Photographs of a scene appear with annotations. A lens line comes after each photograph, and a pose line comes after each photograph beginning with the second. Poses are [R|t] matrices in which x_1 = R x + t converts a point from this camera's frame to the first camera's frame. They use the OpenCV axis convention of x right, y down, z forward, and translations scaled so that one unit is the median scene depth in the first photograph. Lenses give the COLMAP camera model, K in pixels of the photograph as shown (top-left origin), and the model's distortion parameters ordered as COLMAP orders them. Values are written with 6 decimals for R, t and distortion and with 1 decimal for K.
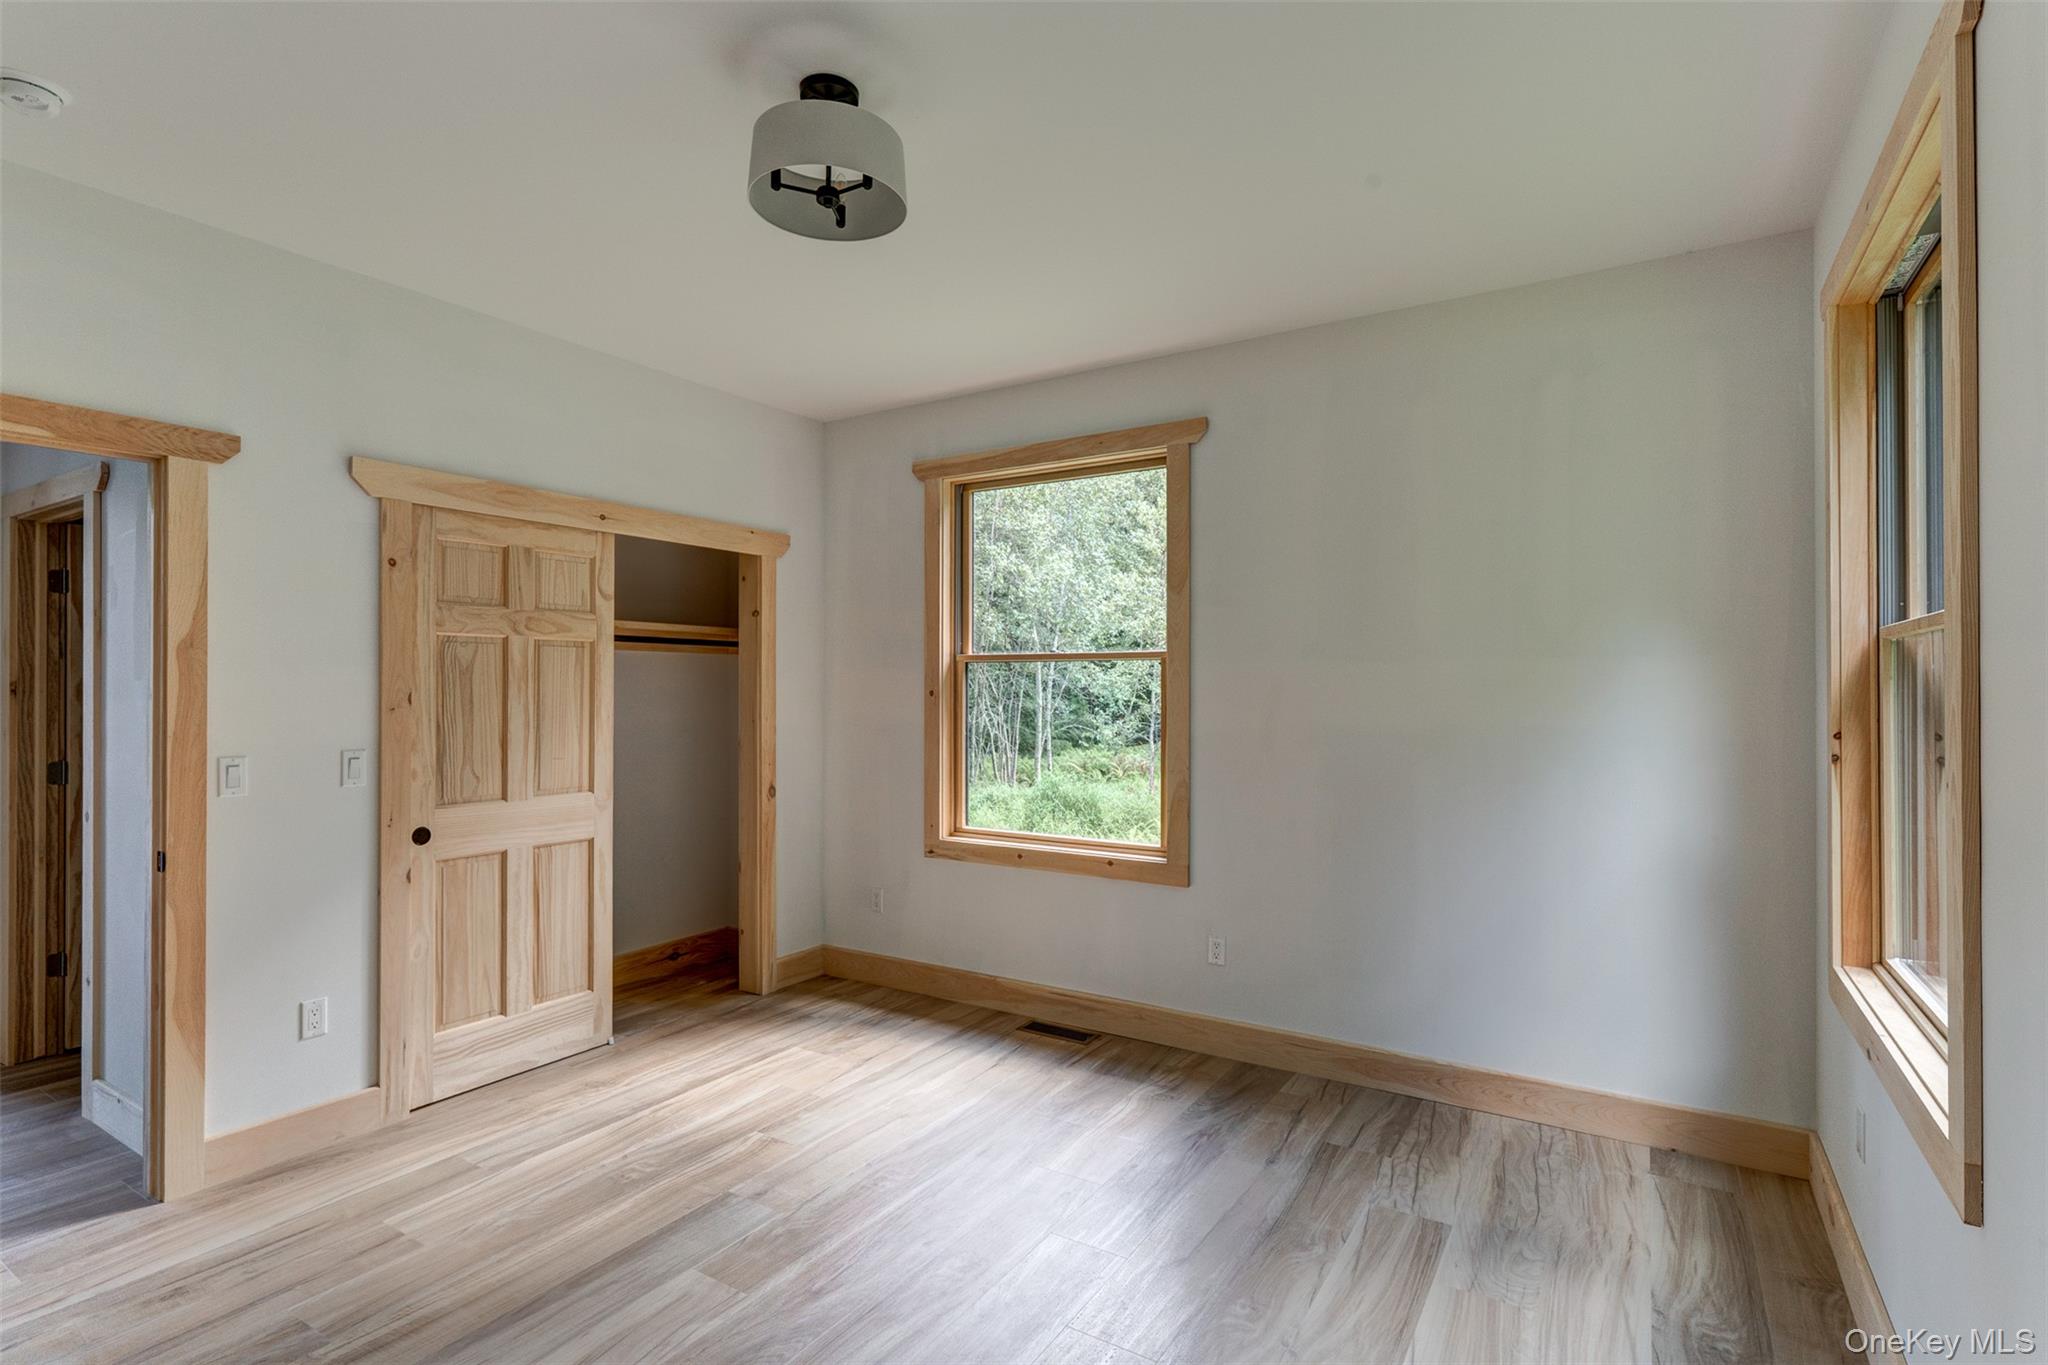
lens RADIAL K [[990.7, 0, 1024.0], [0, 990.7, 682.5], [0, 0, 1]] dist [0.002435, 0.000333]
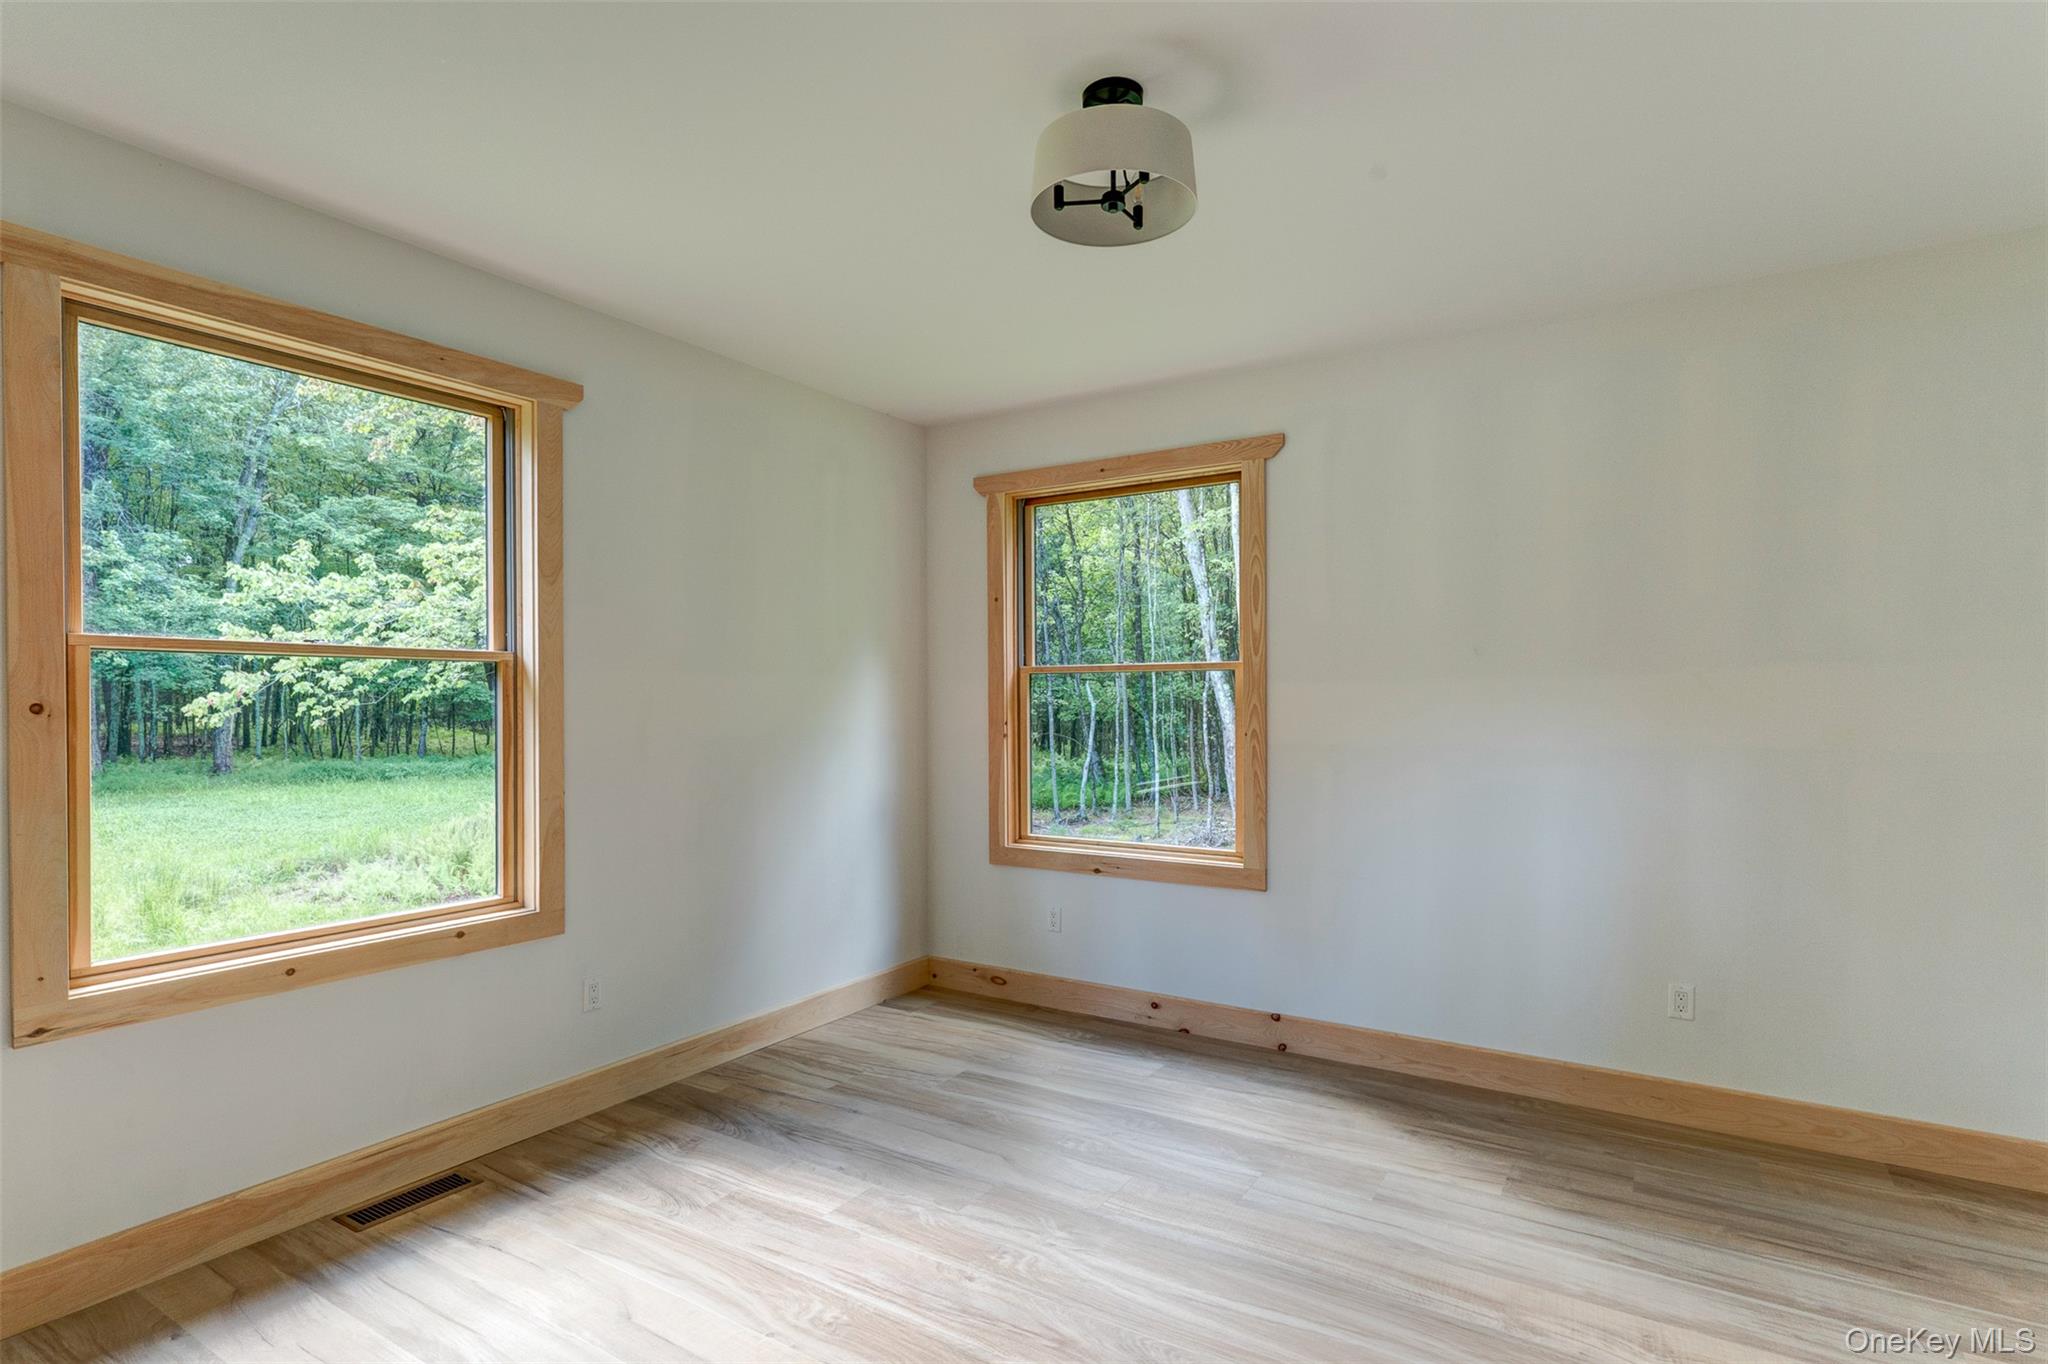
lens RADIAL K [[1013.0, 0, 1008.5], [0, 1013.0, 690.9], [0, 0, 1]] dist [0.002248, 0.000478]
pose [[0.031547, 0.001383, 0.999501, -0.826049], [-0.004292, 0.999990, -0.001248, 0.000324], [-0.999493, -0.004250, 0.031553, 0.715287]]
